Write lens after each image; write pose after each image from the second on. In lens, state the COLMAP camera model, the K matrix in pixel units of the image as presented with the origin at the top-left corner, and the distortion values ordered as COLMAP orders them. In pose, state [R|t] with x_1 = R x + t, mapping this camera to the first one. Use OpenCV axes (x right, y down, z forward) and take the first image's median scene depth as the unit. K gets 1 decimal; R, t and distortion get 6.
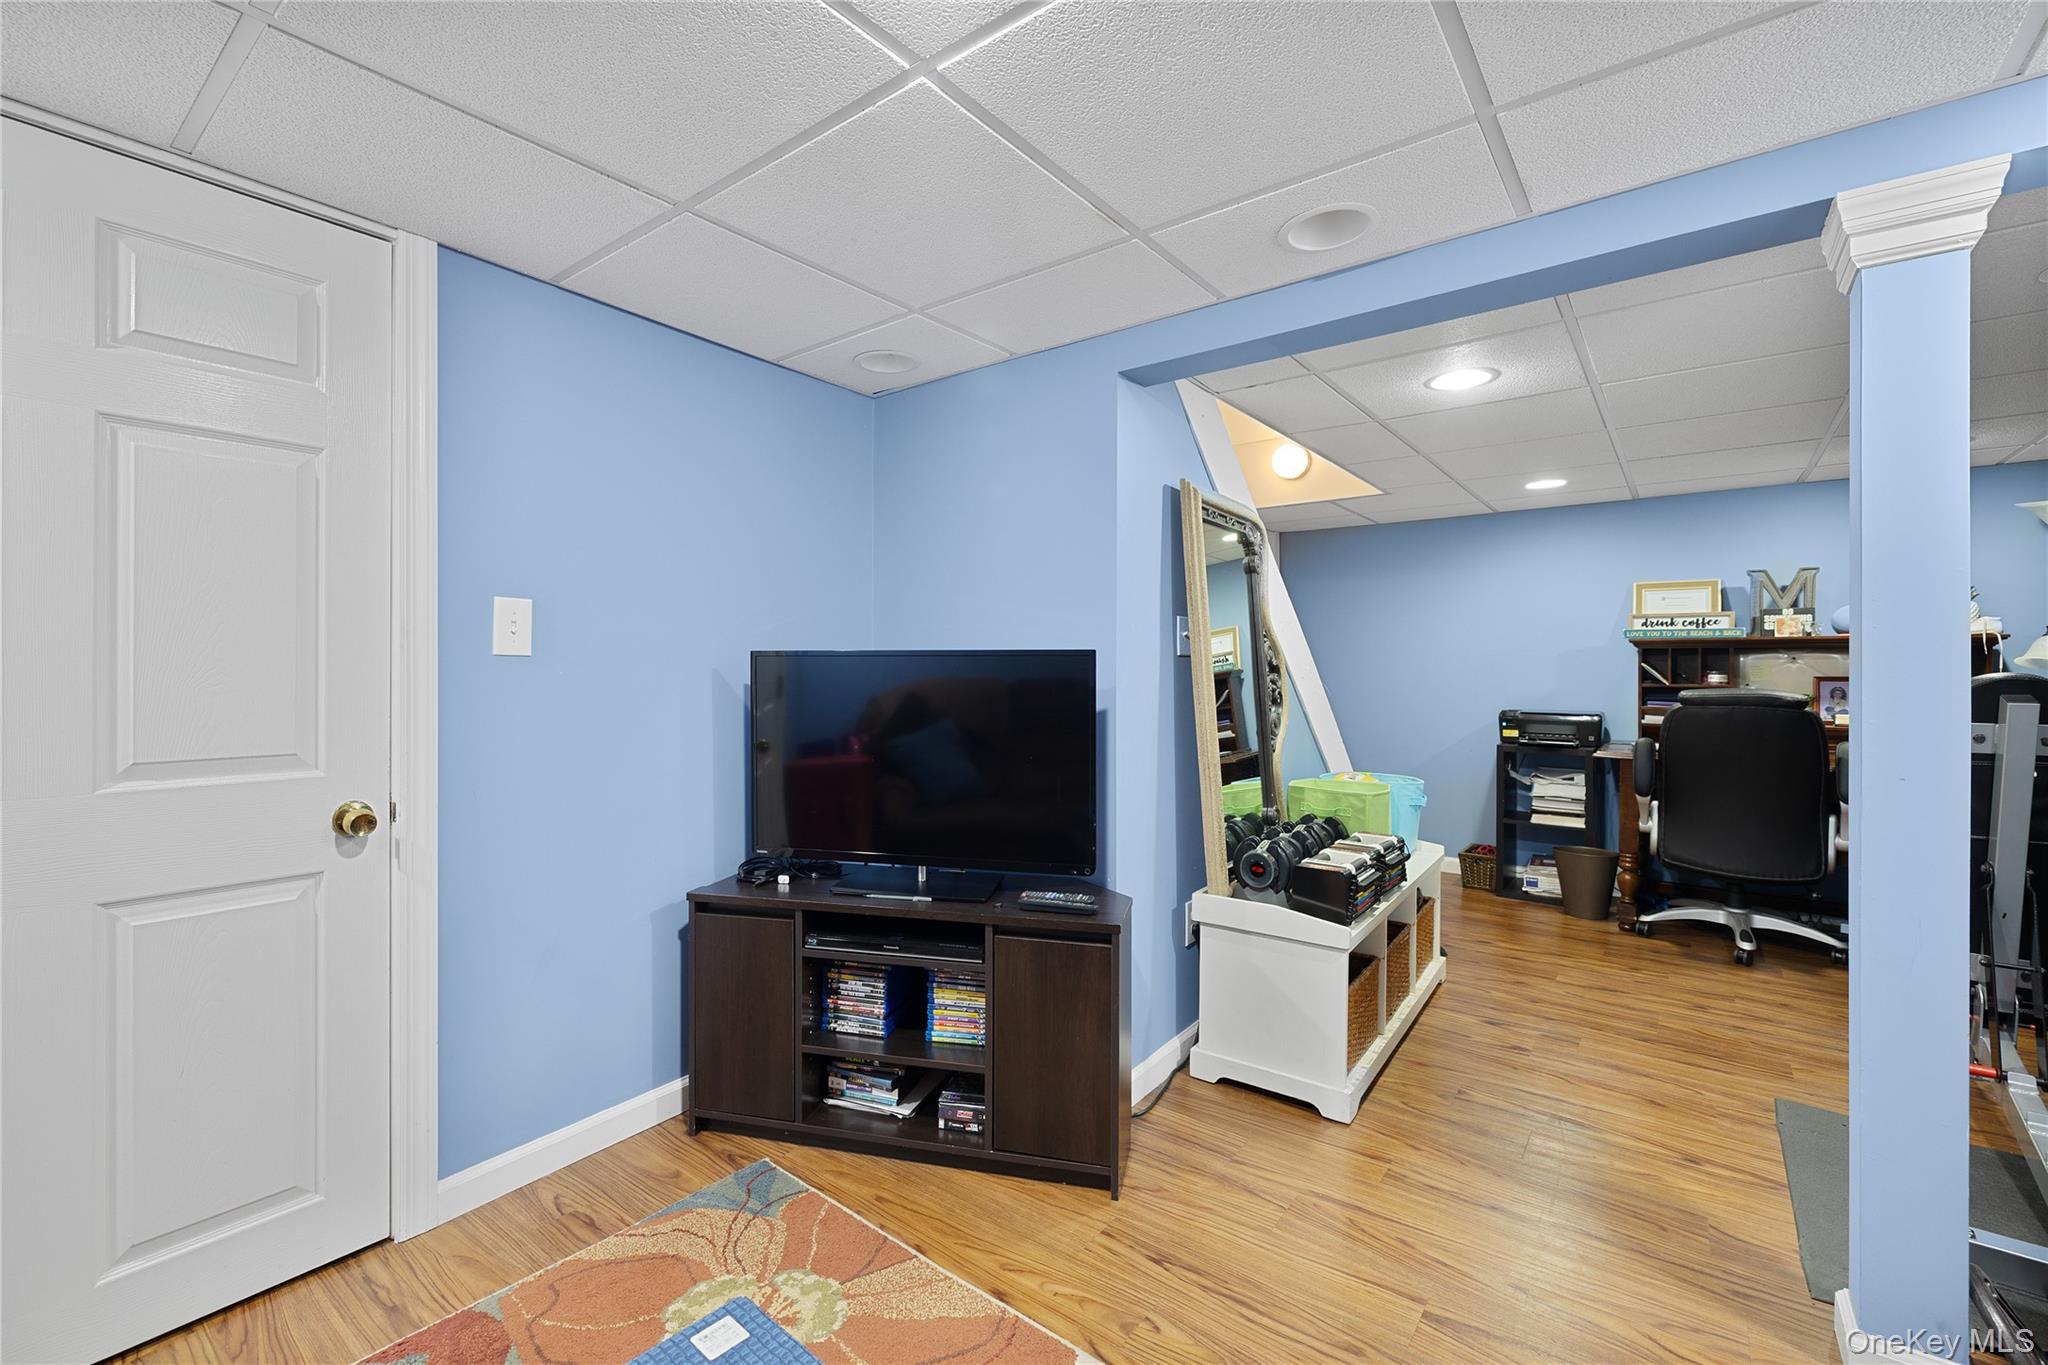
lens RADIAL K [[872.2, 0, 1023.3], [0, 872.2, 672.2], [0, 0, 1]] dist [-0.000405, 0.000049]
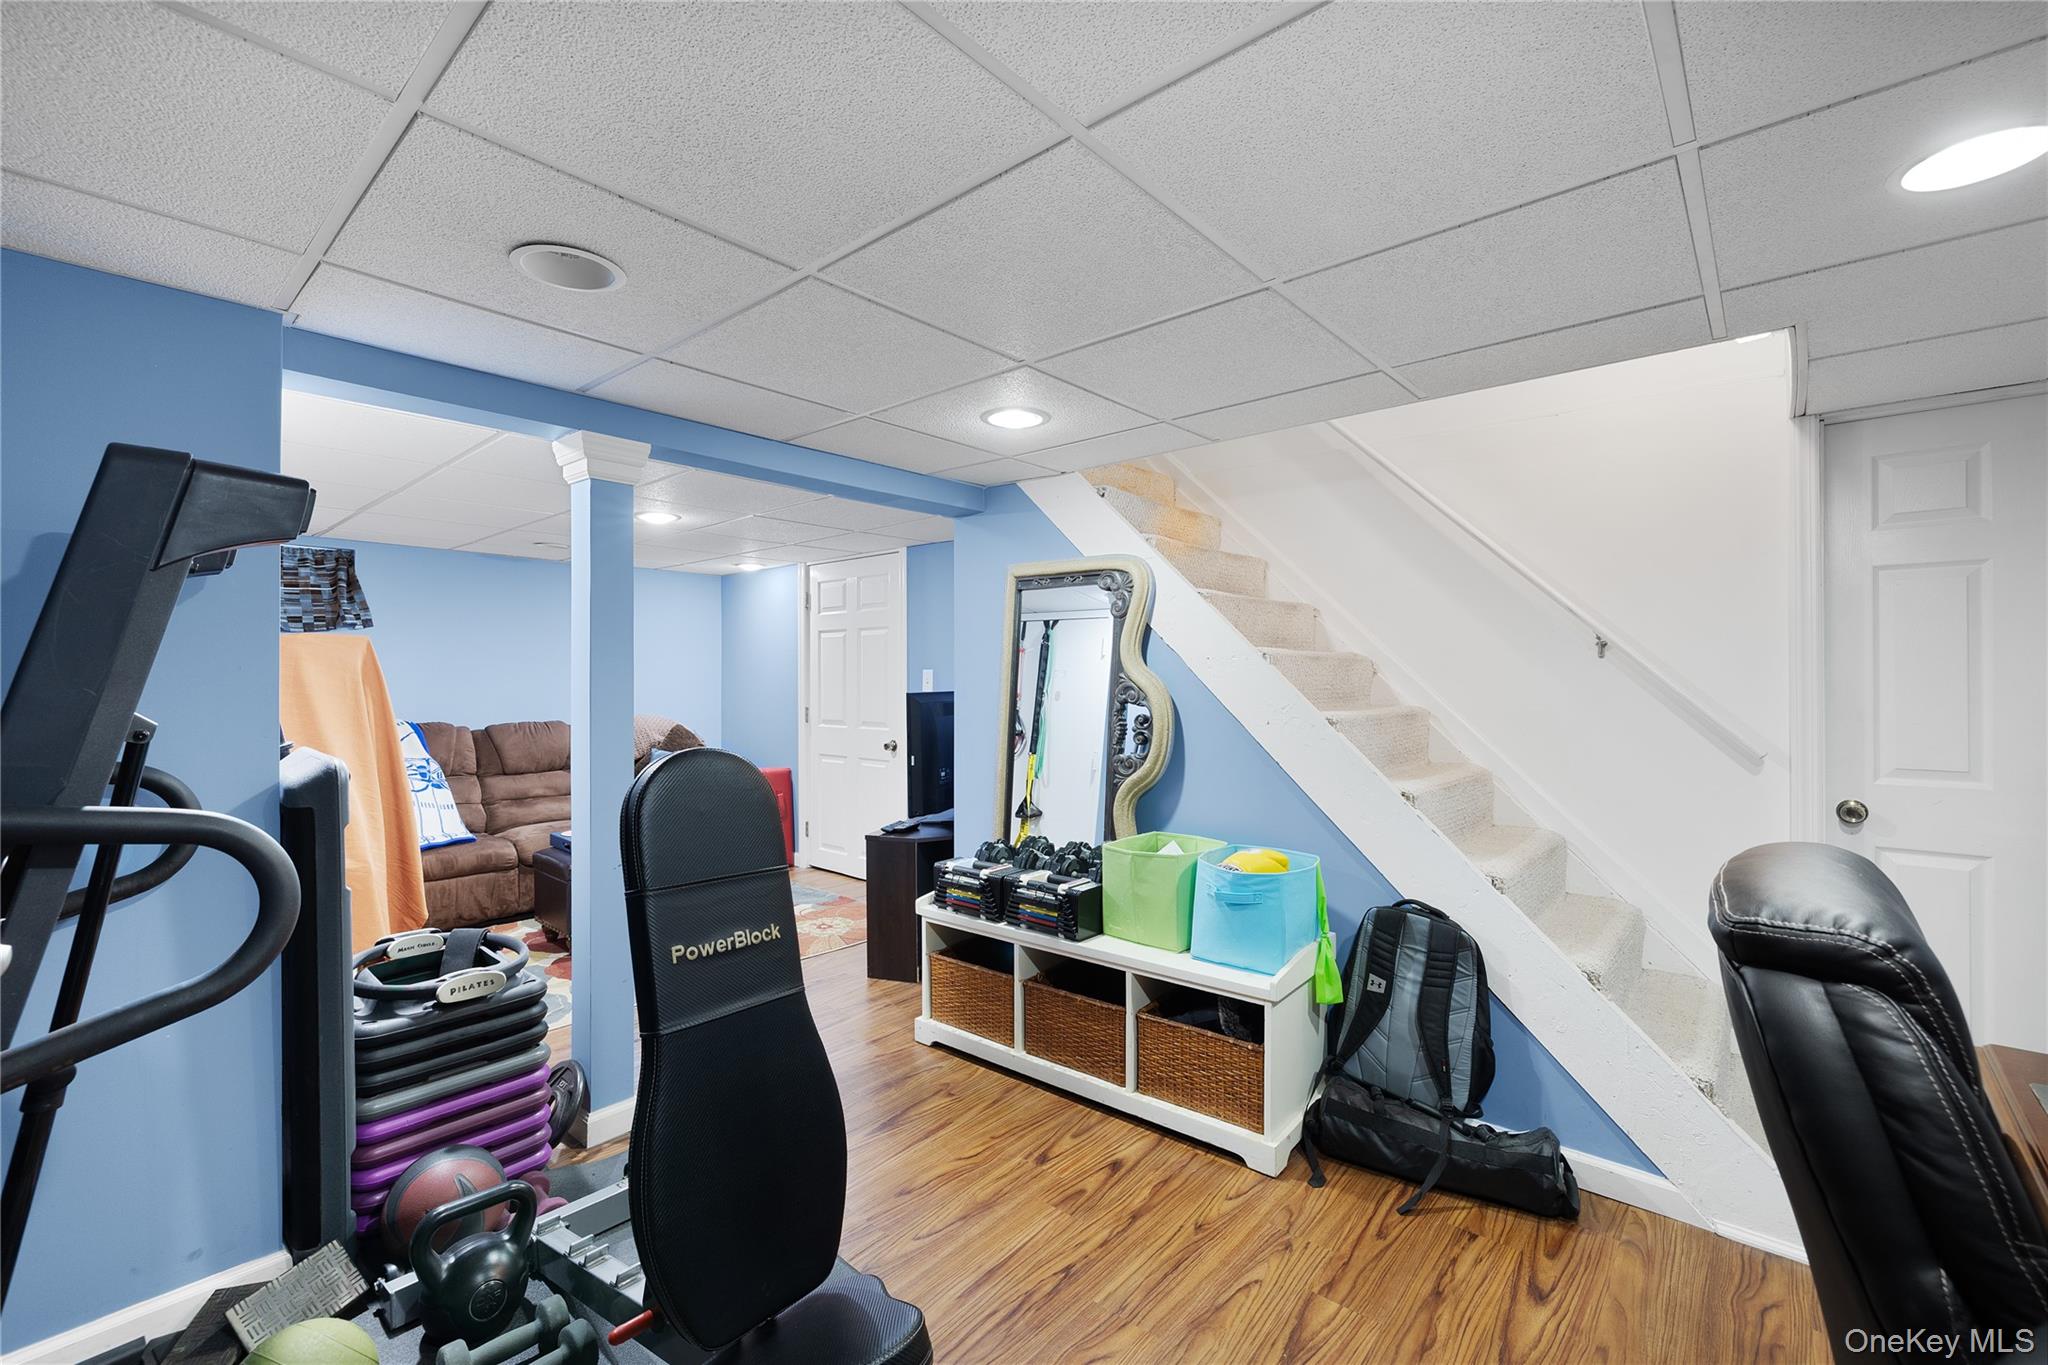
lens RADIAL K [[872.2, 0, 1023.3], [0, 872.2, 672.2], [0, 0, 1]] dist [-0.000405, 0.000049]
pose [[-0.054995, -0.004092, -0.998478, 1.350633], [0.000679, 0.999991, -0.004136, -0.044172], [0.998486, -0.000906, -0.054992, 0.970257]]
